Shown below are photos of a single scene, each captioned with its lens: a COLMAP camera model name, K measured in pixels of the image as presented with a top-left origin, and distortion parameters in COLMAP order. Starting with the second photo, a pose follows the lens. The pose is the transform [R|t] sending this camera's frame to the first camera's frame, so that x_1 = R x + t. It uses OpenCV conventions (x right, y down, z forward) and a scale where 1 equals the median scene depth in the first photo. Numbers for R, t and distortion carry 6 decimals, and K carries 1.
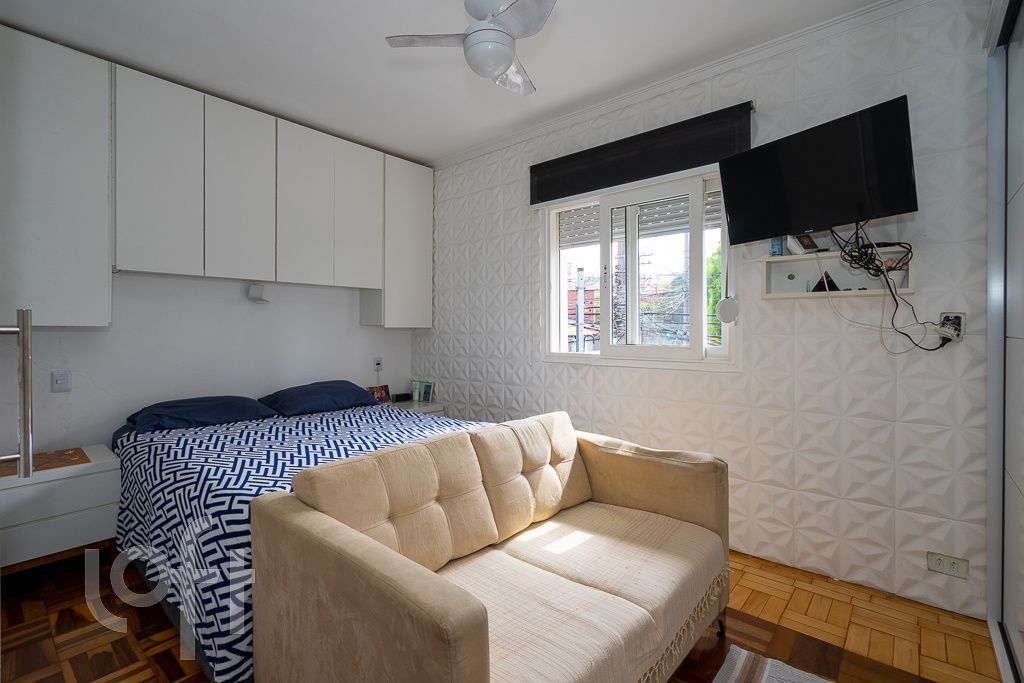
lens RADIAL K [[466.3, 0, 507.8], [0, 466.3, 333.9], [0, 0, 1]] dist [-0.001228, 0.002733]
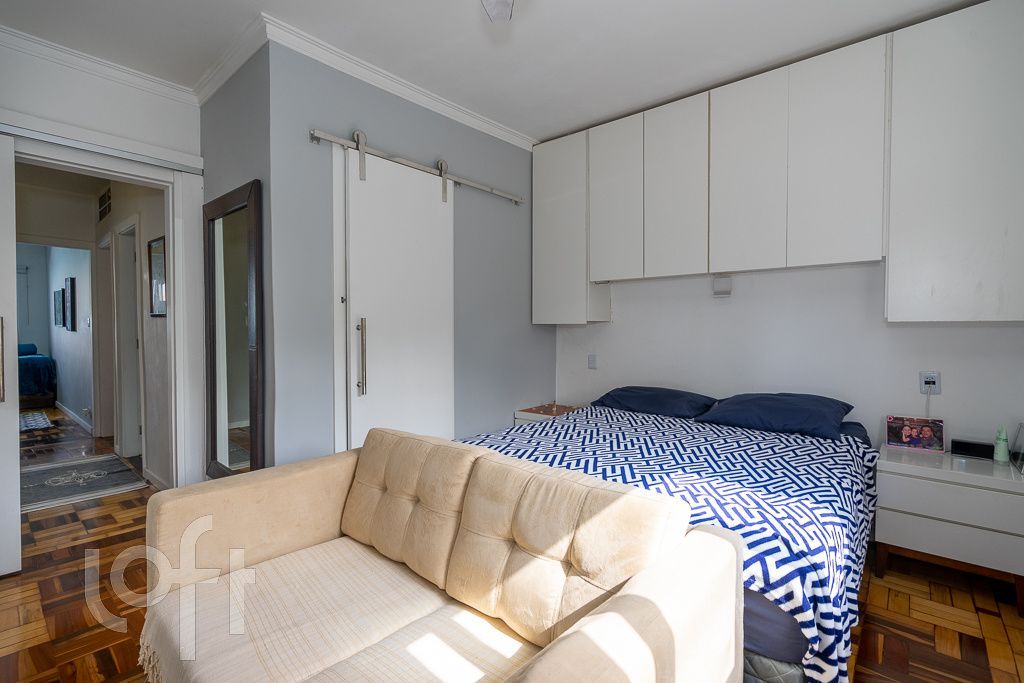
lens RADIAL K [[466.3, 0, 505.6], [0, 466.3, 333.4], [0, 0, 1]] dist [-0.001228, 0.002733]
pose [[0.007897, 0.020429, -0.999760, 0.571577], [-0.005267, 0.999778, 0.020388, -0.014903], [0.999955, 0.005104, 0.008003, 0.801576]]
